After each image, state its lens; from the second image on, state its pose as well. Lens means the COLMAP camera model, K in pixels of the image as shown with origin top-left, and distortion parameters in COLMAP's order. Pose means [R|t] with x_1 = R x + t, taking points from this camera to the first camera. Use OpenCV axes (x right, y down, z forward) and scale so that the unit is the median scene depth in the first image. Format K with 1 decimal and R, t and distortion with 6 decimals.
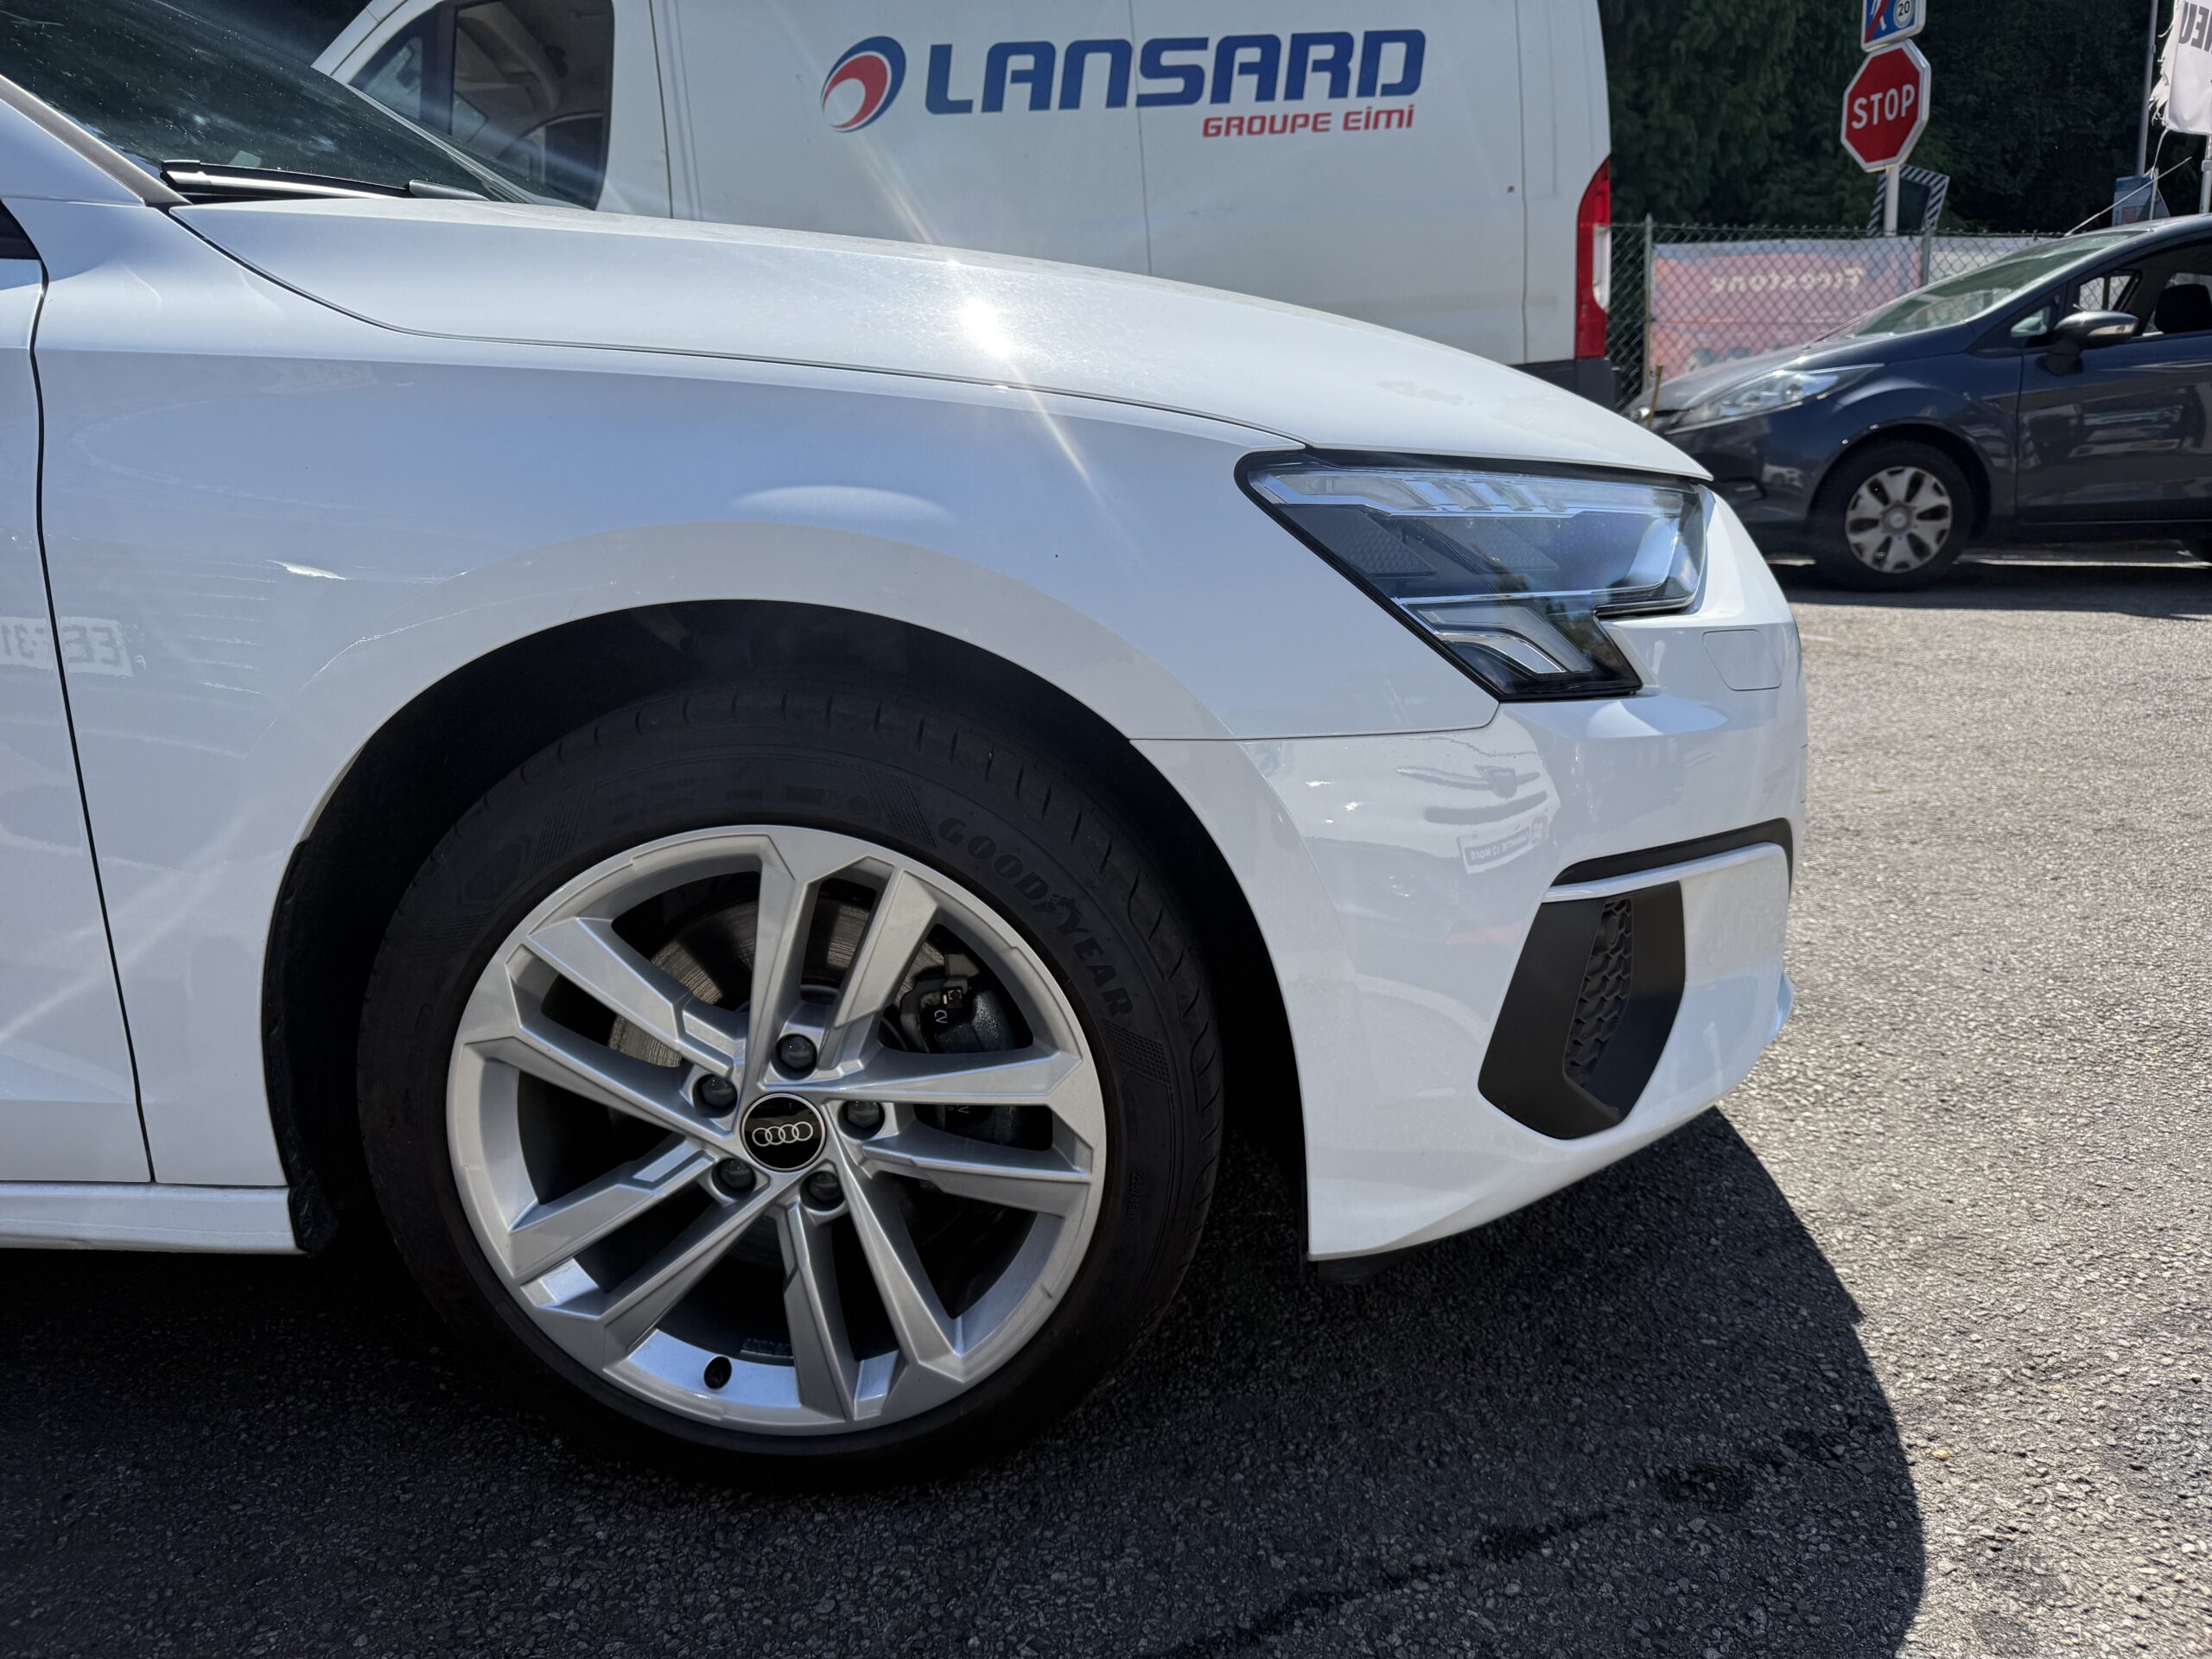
lens RADIAL K [[1573.1, 0, 1116.8], [0, 1573.1, 816.2], [0, 0, 1]] dist [-0.006180, -0.000204]
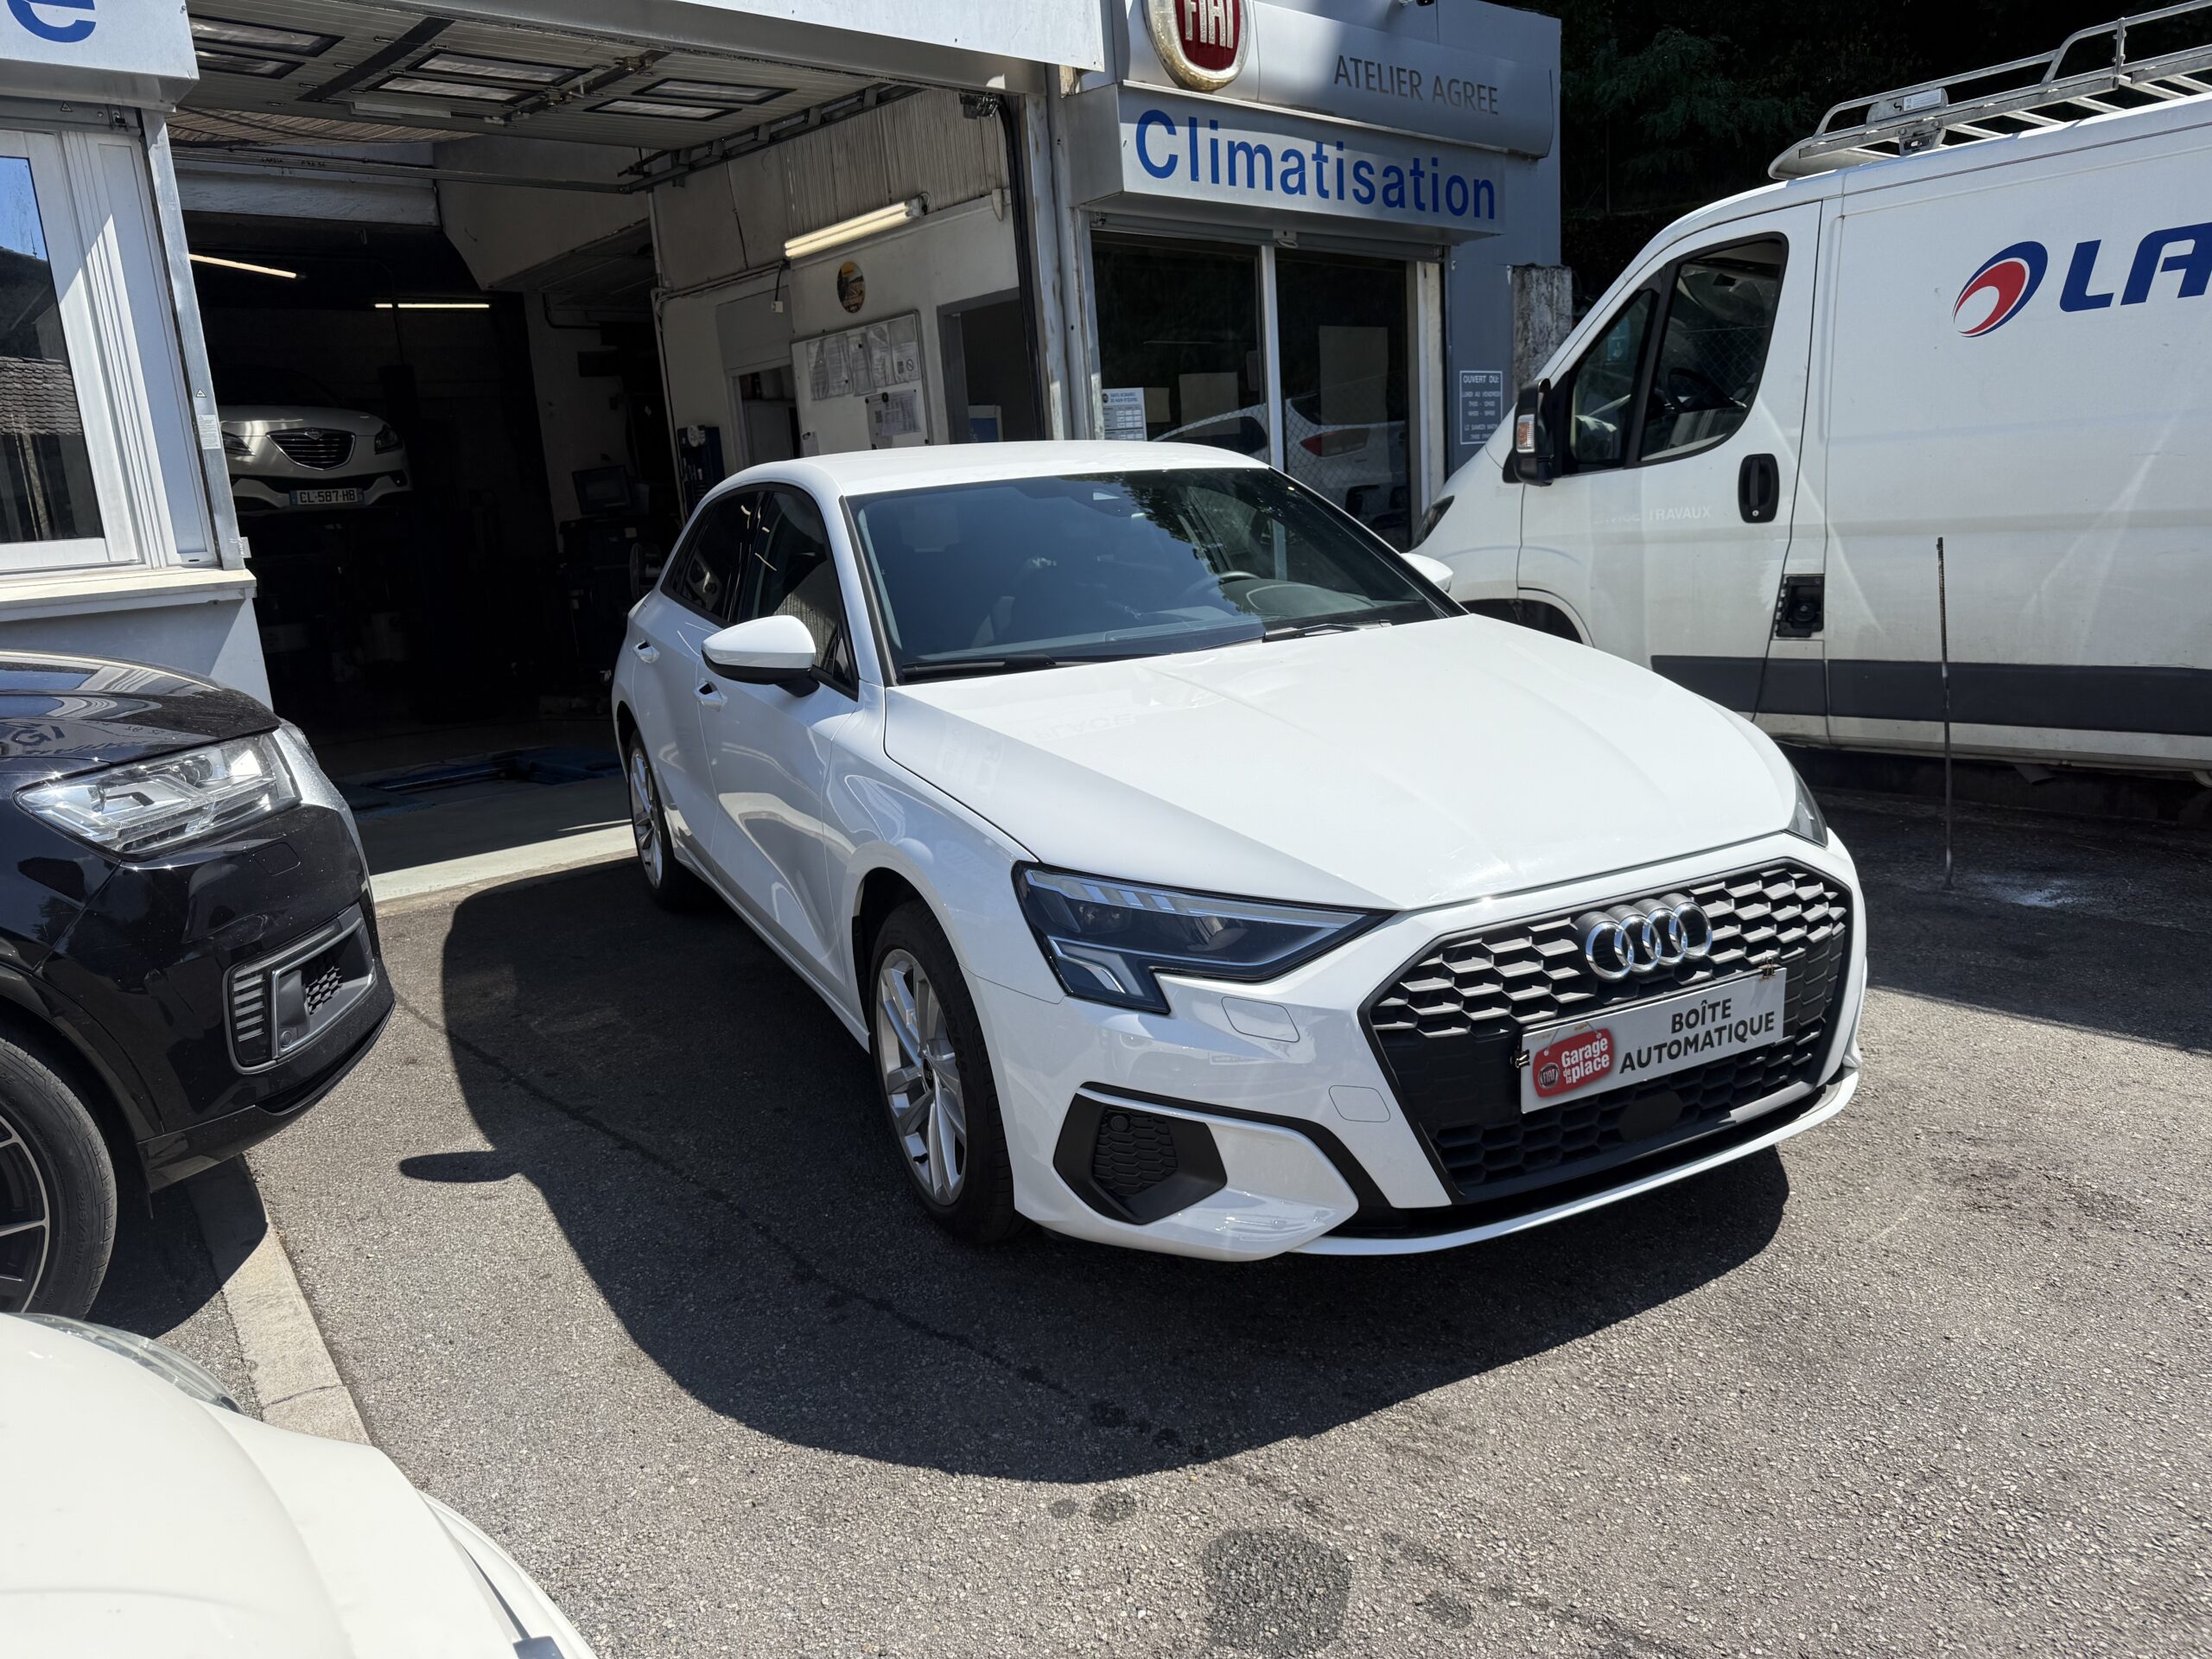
lens RADIAL K [[1542.5, 0, 1096.4], [0, 1542.5, 816.2], [0, 0, 1]] dist [0.046407, -0.070721]
pose [[0.478641, 0.203879, -0.854012, 0.505939], [-0.178064, 0.974994, 0.132963, -0.150720], [0.859765, 0.088427, 0.502976, -0.013983]]
